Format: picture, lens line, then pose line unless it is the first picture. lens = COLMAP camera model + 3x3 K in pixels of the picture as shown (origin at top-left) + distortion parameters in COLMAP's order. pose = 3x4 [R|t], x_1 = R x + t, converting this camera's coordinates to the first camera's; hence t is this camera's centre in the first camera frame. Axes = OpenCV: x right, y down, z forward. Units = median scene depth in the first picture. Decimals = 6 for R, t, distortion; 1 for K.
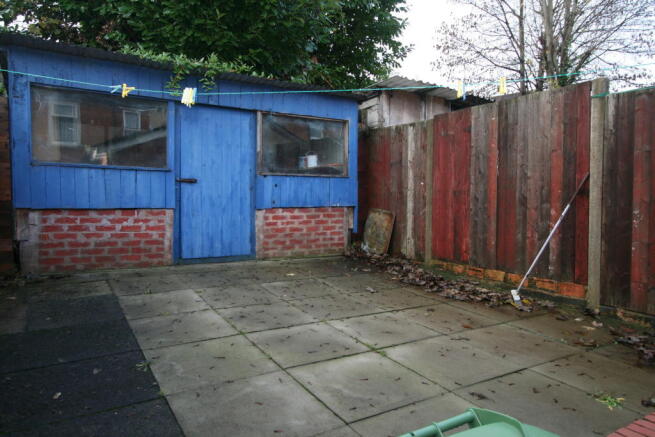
lens RADIAL K [[455.6, 0, 328.4], [0, 455.6, 216.2], [0, 0, 1]] dist [0.003778, -0.000168]
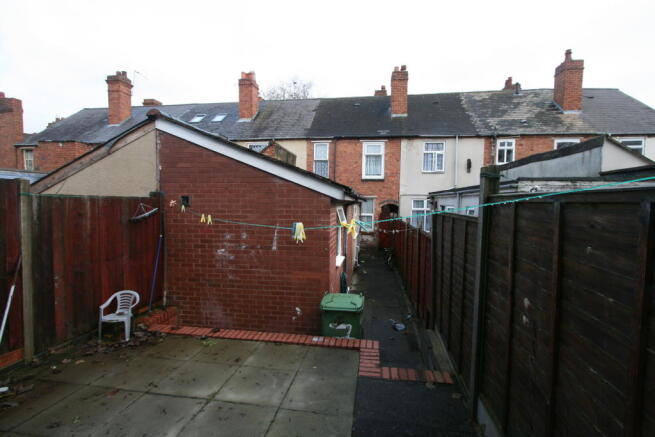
lens RADIAL K [[305.6, 0, 328.4], [0, 305.6, 217.1], [0, 0, 1]] dist [-0.000228, 0.000257]
pose [[-0.764243, -0.050431, 0.642954, -0.689005], [0.000951, 0.996849, 0.079319, -0.314465], [-0.644928, 0.061230, -0.761787, 1.312442]]
